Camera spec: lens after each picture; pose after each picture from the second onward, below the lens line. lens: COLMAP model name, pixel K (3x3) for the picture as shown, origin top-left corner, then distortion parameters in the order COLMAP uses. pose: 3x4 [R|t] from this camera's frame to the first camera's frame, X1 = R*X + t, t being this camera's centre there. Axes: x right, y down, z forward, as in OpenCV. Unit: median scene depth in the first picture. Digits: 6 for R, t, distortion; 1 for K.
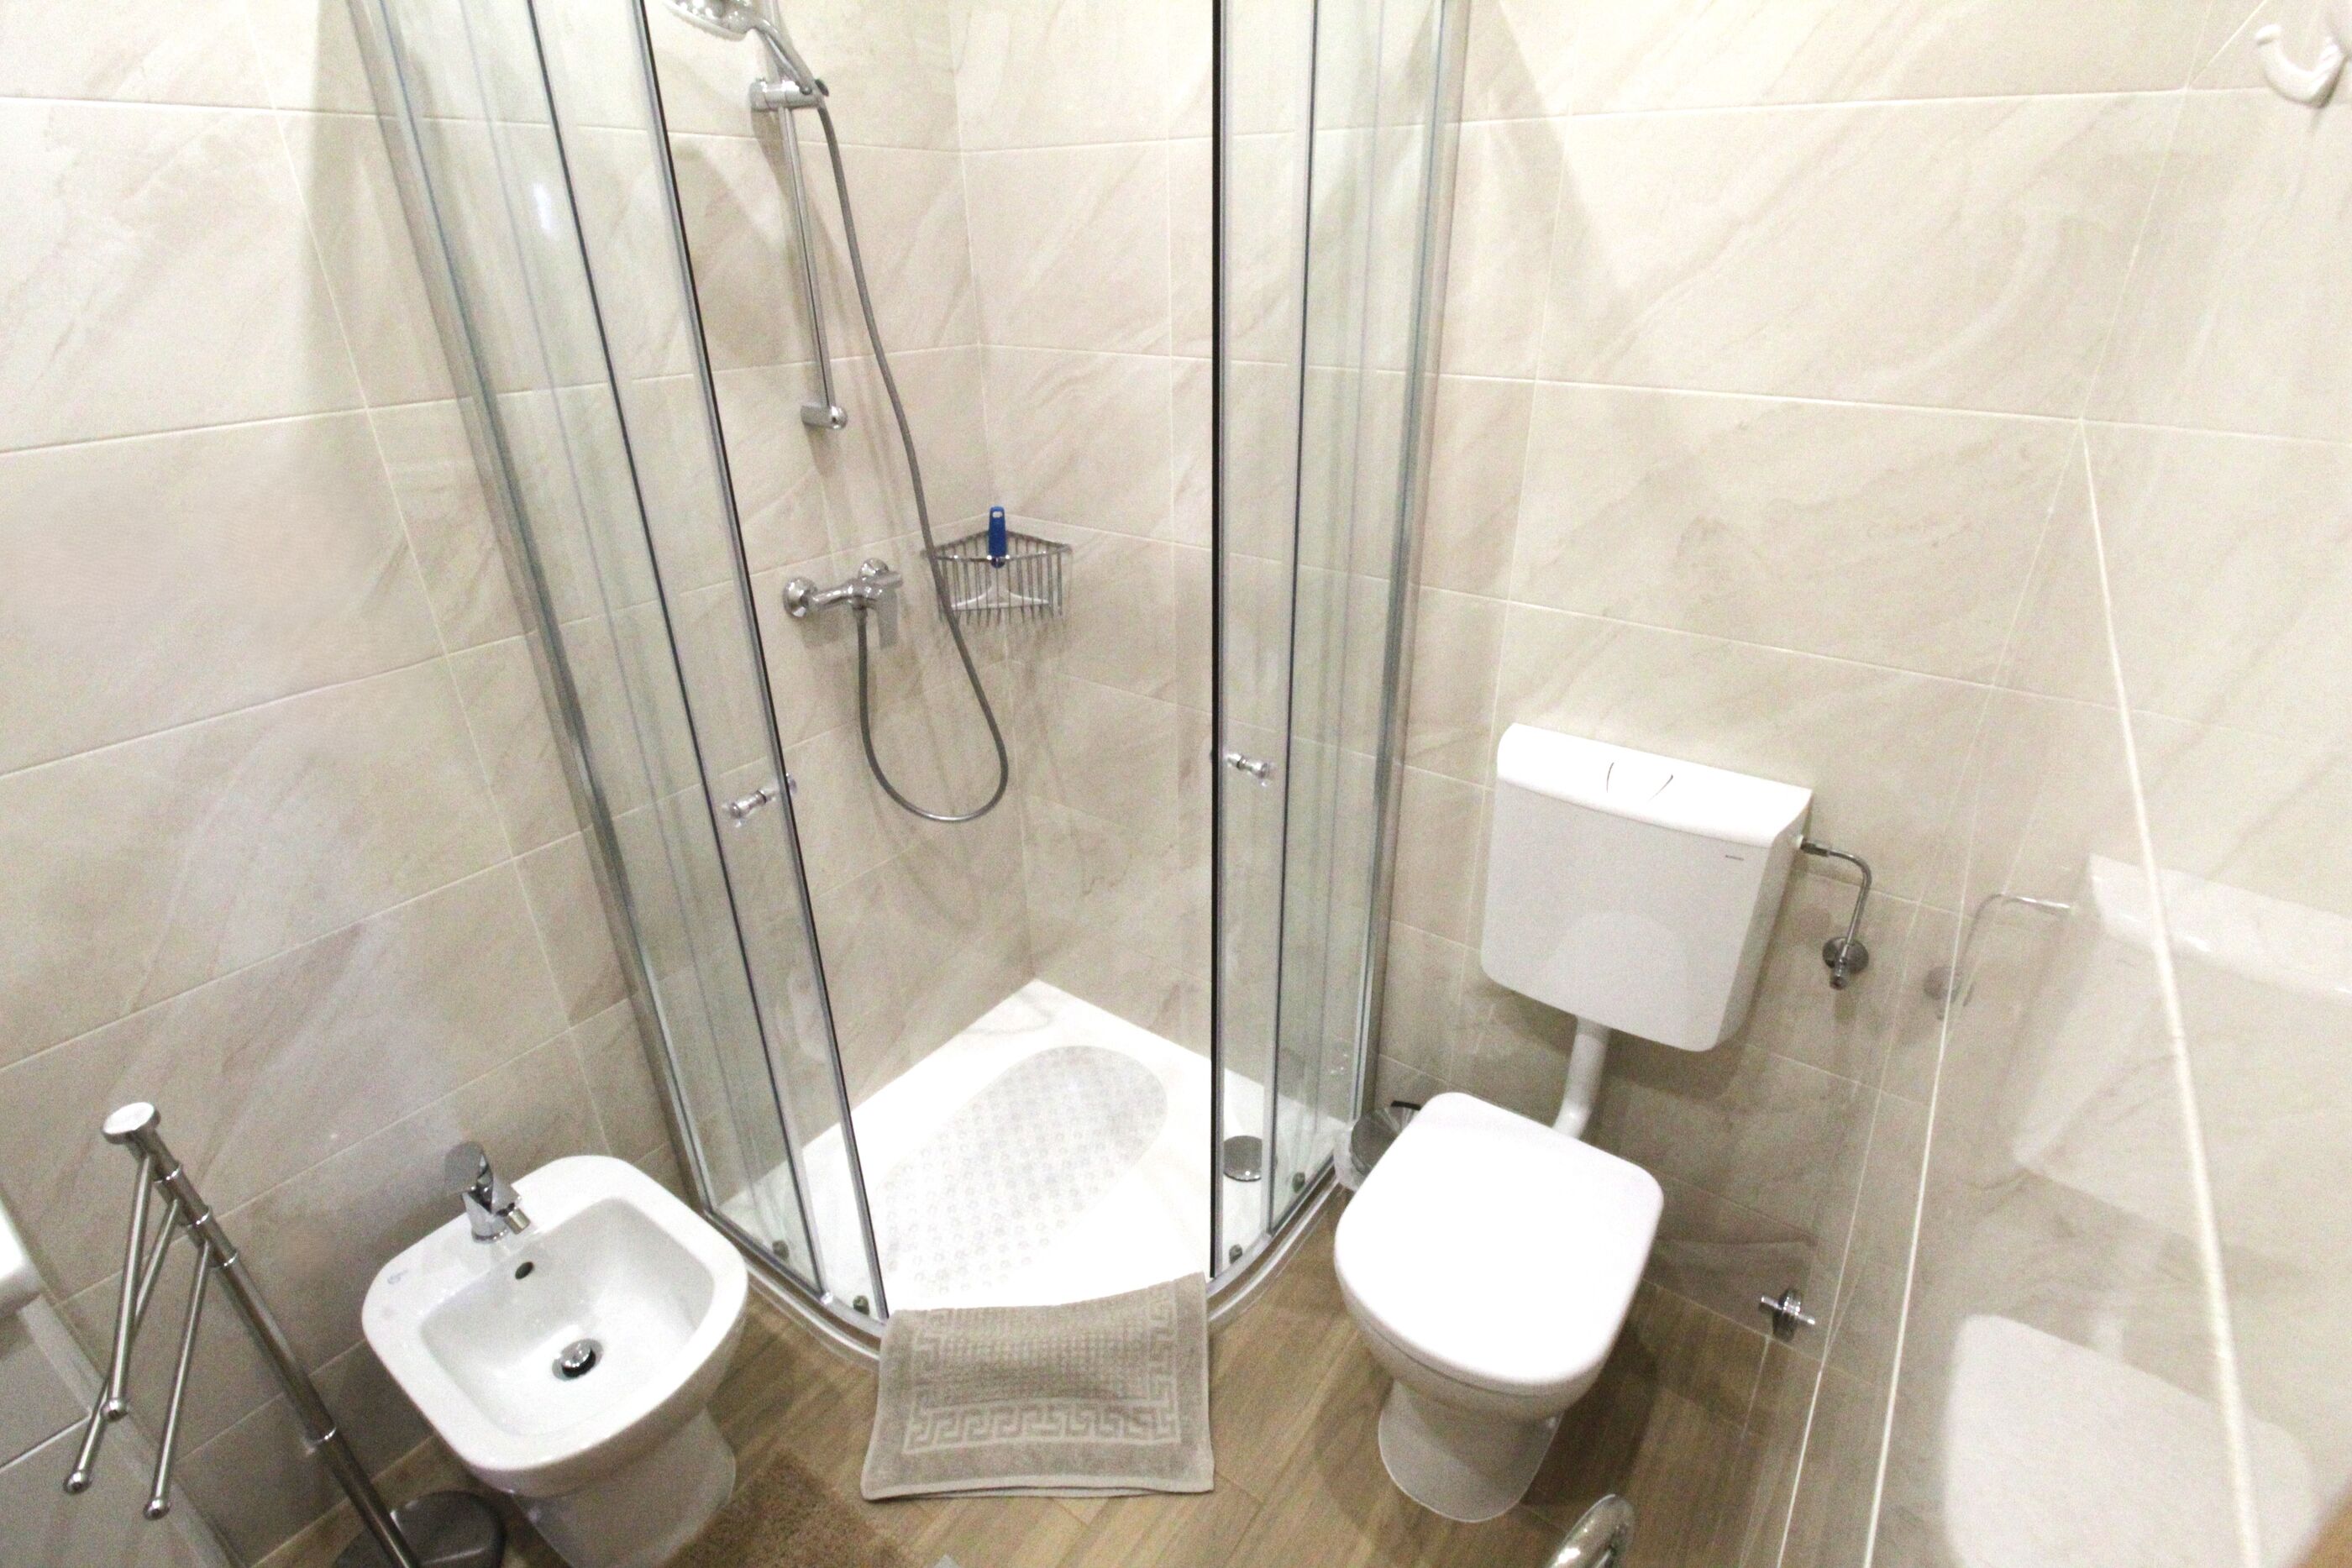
lens RADIAL K [[1094.7, 0, 1204.0], [0, 1094.7, 784.8], [0, 0, 1]] dist [0.001038, -0.012417]
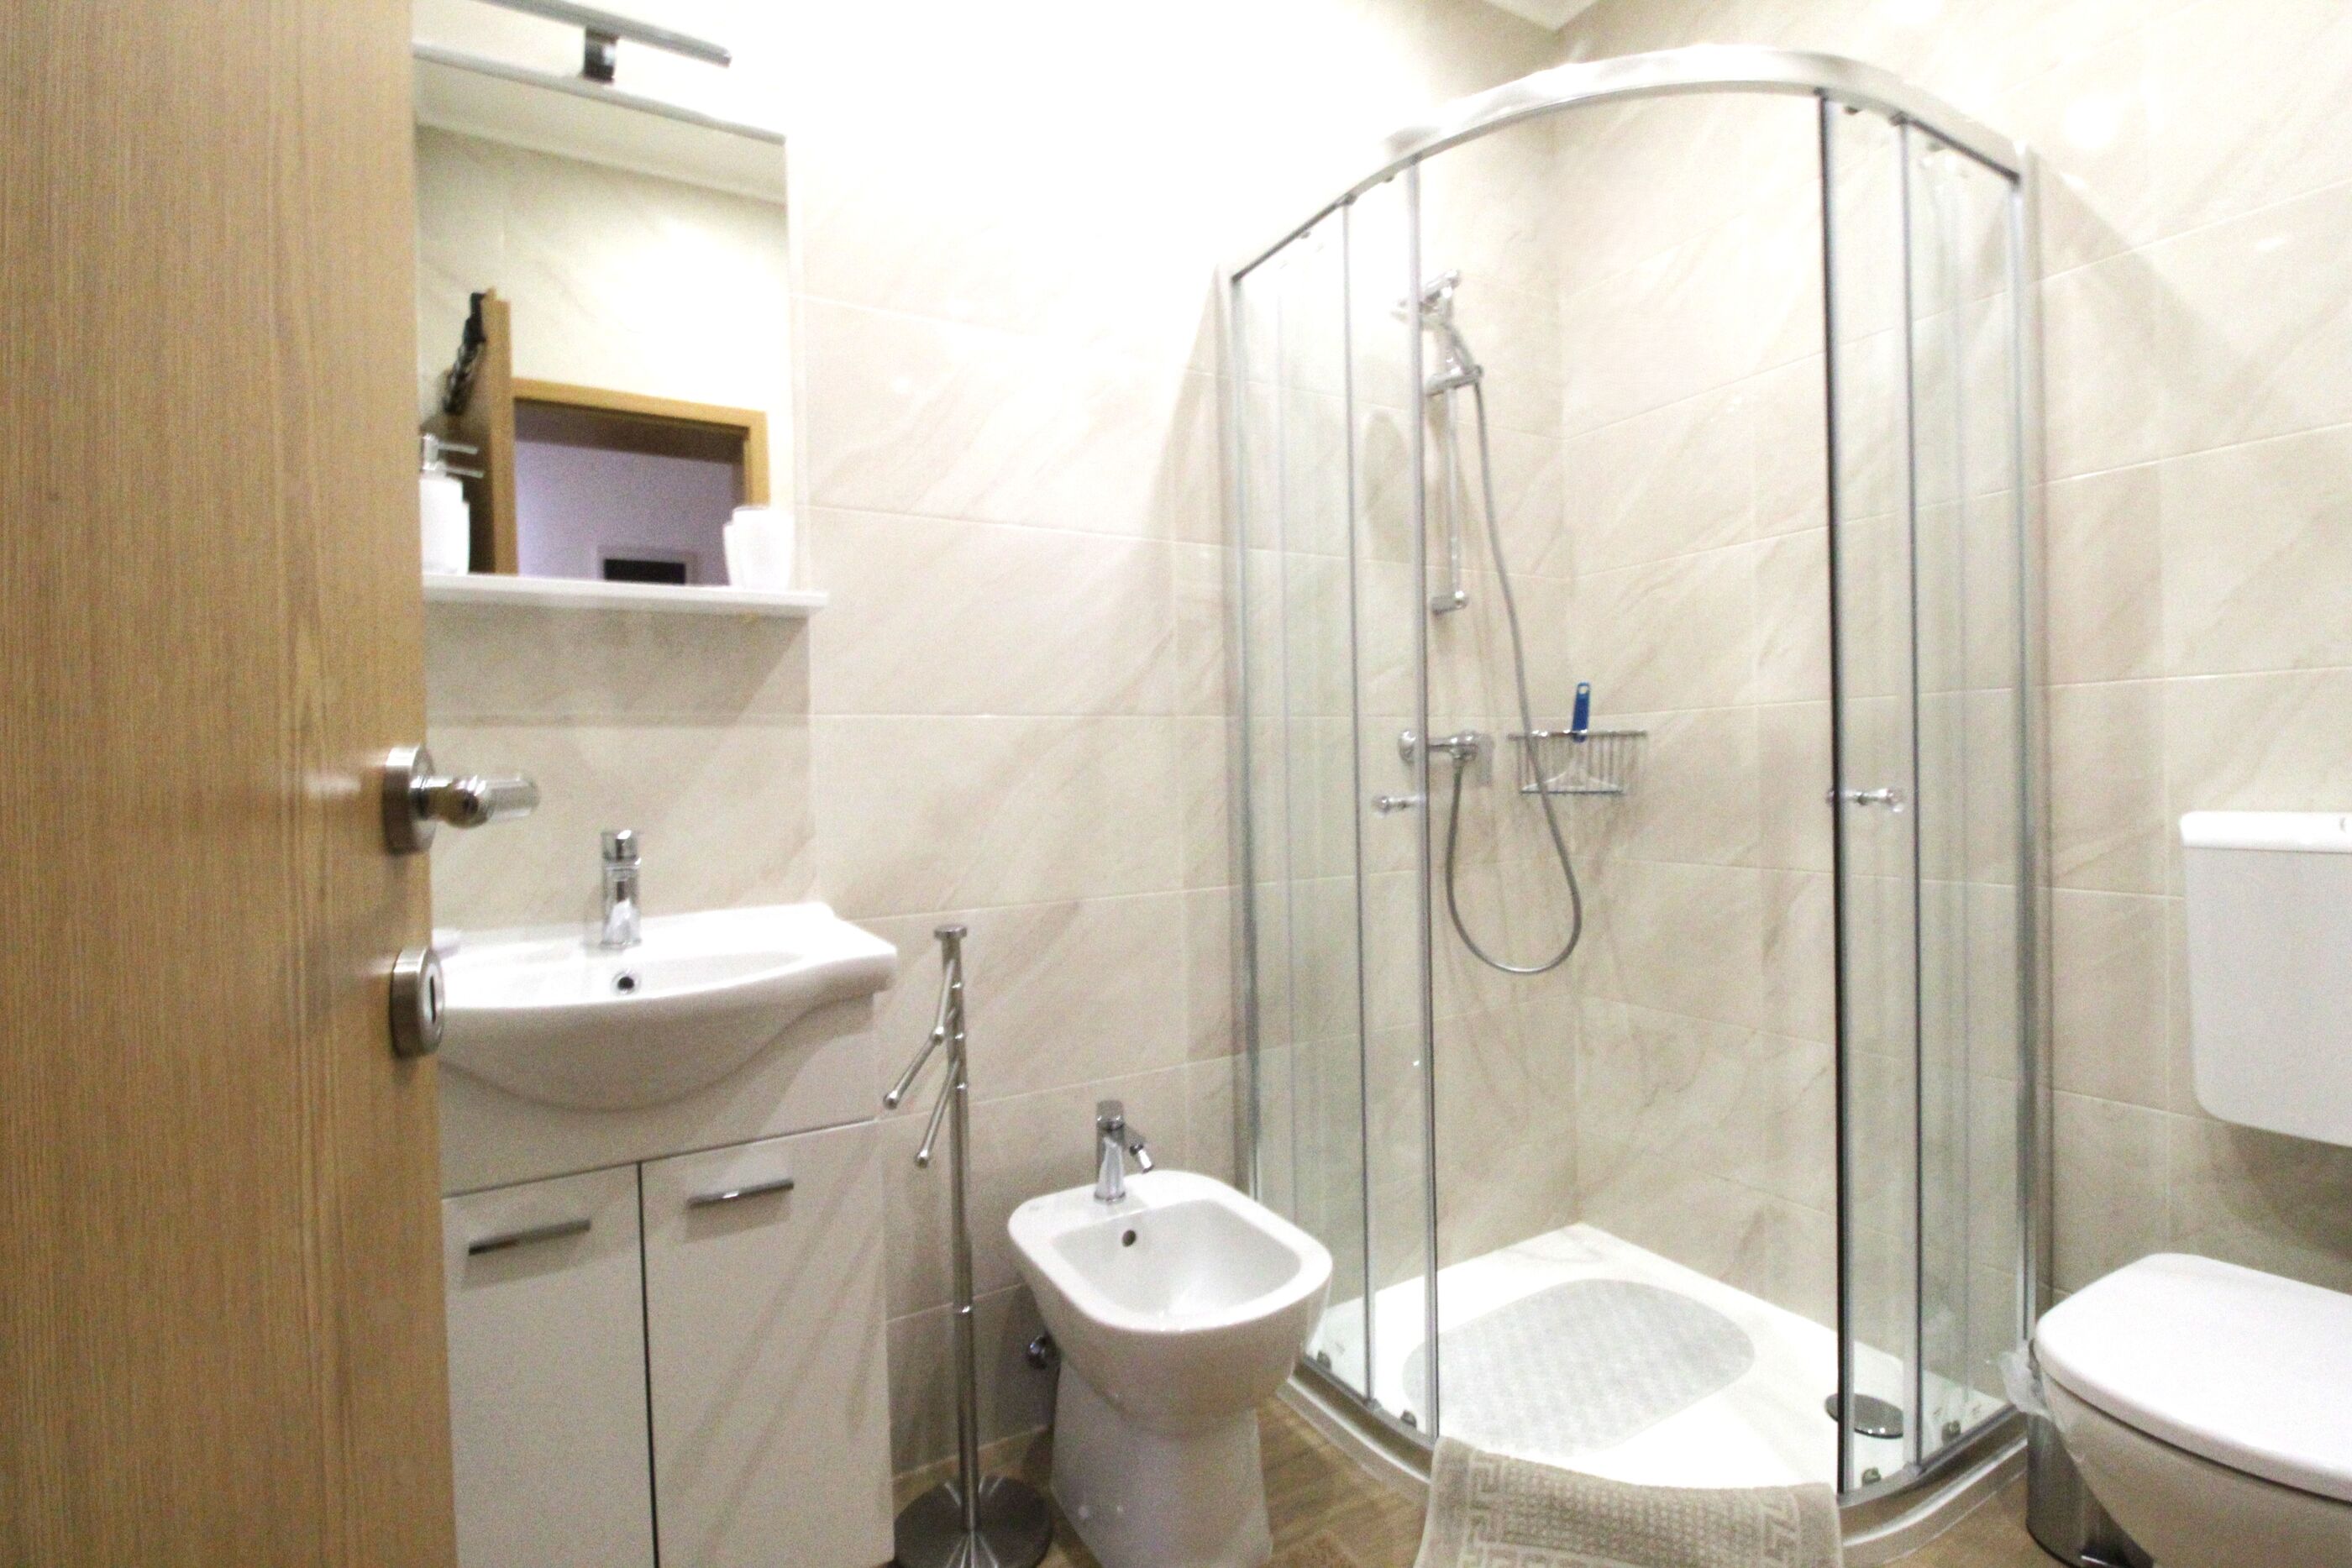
lens RADIAL K [[1094.9, 0, 1200.0], [0, 1094.9, 783.1], [0, 0, 1]] dist [-0.002554, -0.013551]
pose [[0.909183, -0.013093, -0.416190, -0.083815], [-0.166927, 0.904215, -0.393104, 0.377868], [0.381472, 0.426877, 0.819912, -0.048272]]
